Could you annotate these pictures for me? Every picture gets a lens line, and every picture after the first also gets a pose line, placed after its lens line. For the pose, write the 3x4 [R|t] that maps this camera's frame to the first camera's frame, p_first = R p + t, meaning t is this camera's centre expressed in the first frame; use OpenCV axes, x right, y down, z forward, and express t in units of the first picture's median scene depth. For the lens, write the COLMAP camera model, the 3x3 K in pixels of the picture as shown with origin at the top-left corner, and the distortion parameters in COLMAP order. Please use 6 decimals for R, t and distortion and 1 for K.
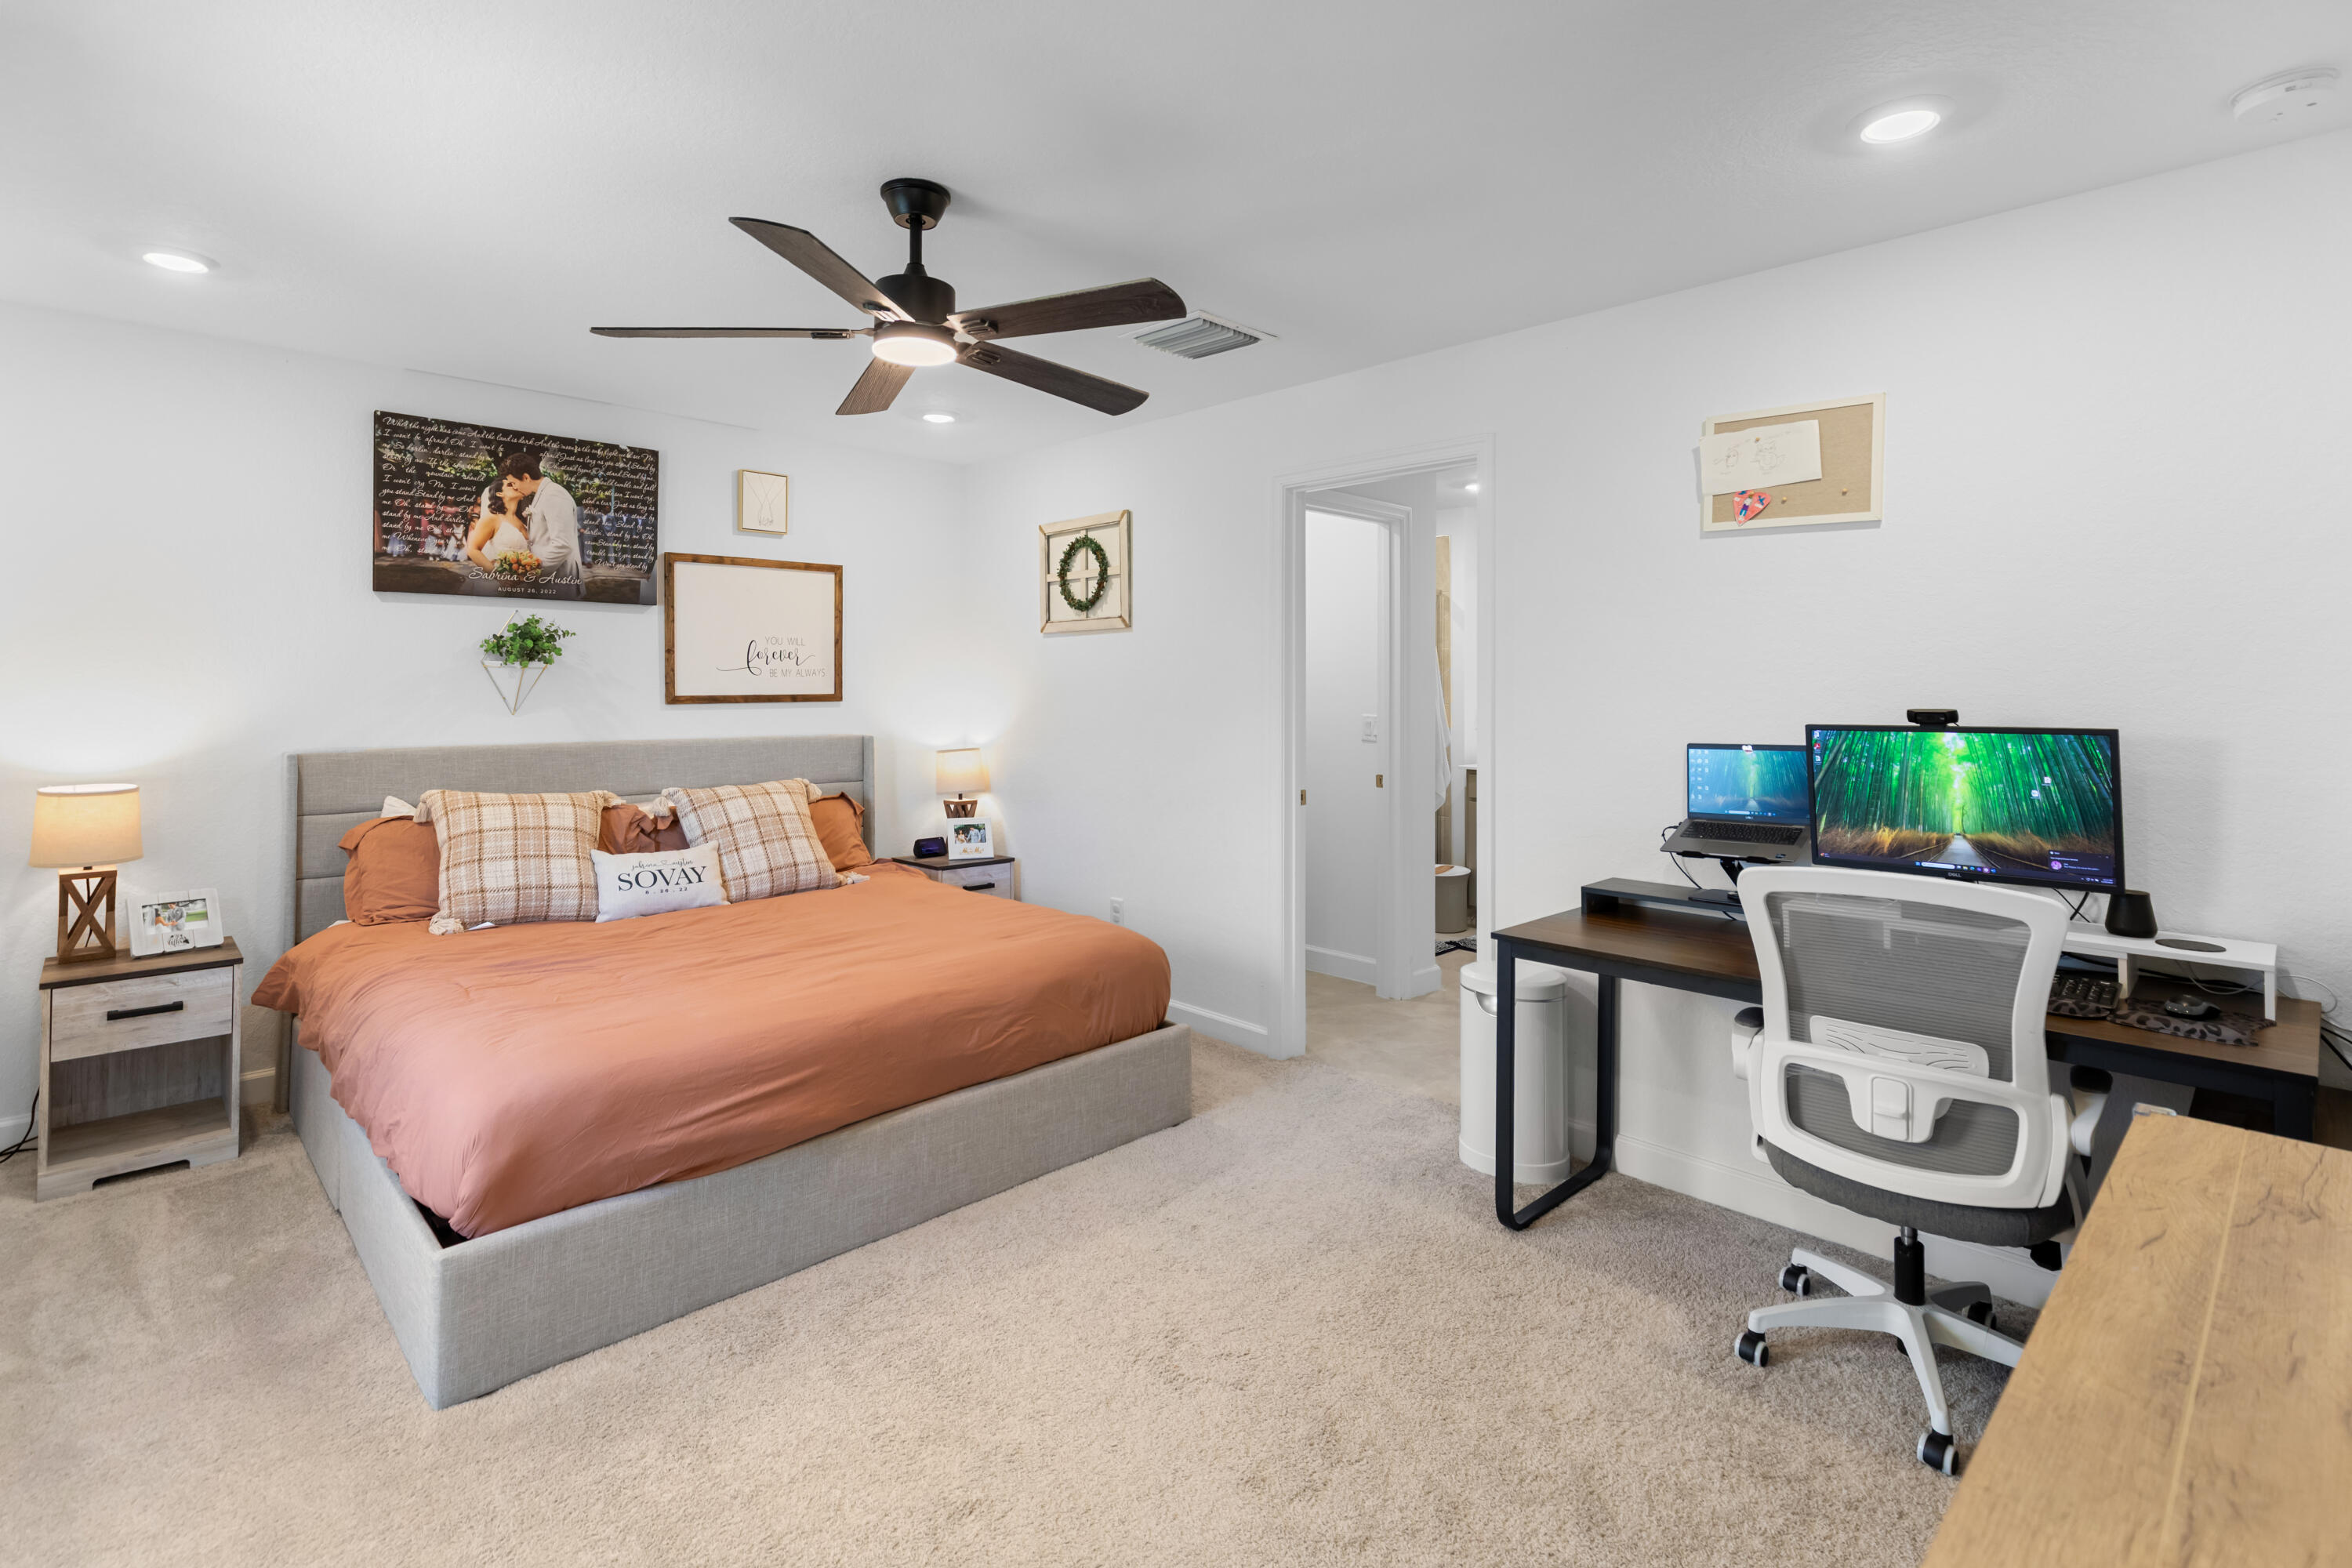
lens RADIAL K [[1101.1, 0, 1220.5], [0, 1101.1, 686.2], [0, 0, 1]] dist [0.009582, -0.003495]
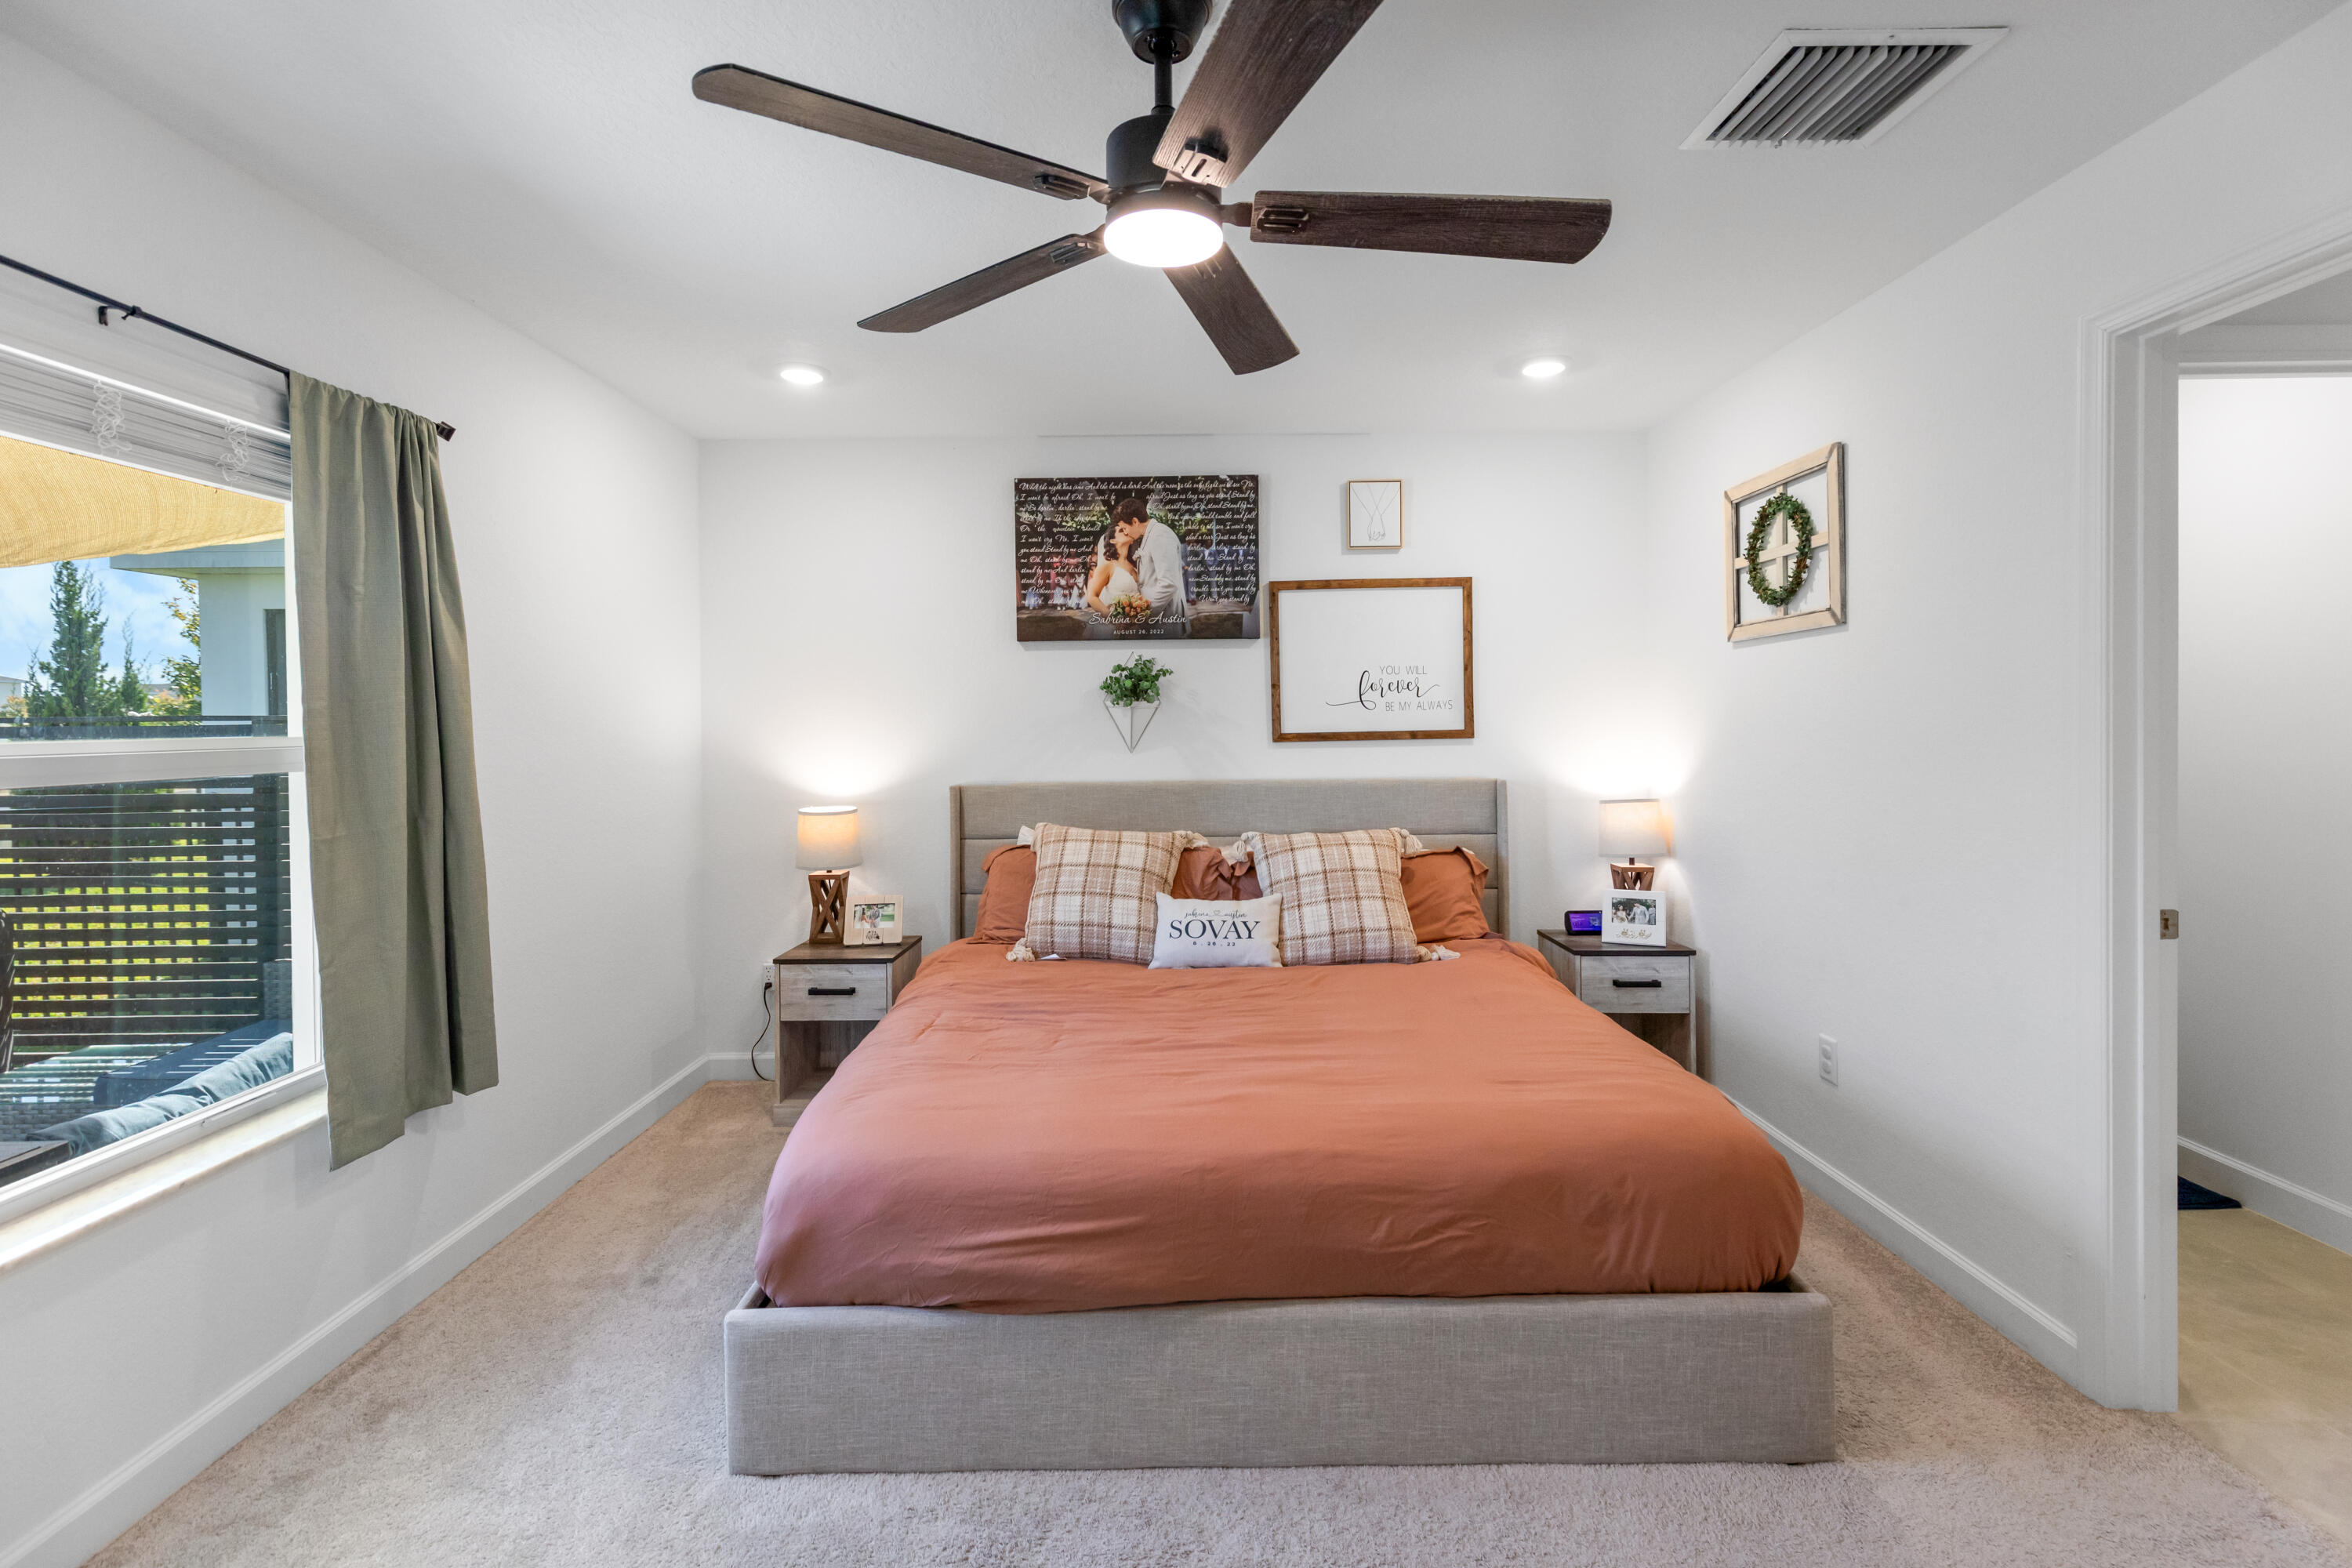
lens RADIAL K [[1101.1, 0, 1172.1], [0, 1101.1, 741.6], [0, 0, 1]] dist [0.009582, -0.003495]
pose [[0.691786, 0.002054, -0.722100, 0.148681], [0.014044, 0.999769, 0.016299, -0.000886], [0.721966, -0.021416, 0.691597, 0.346986]]
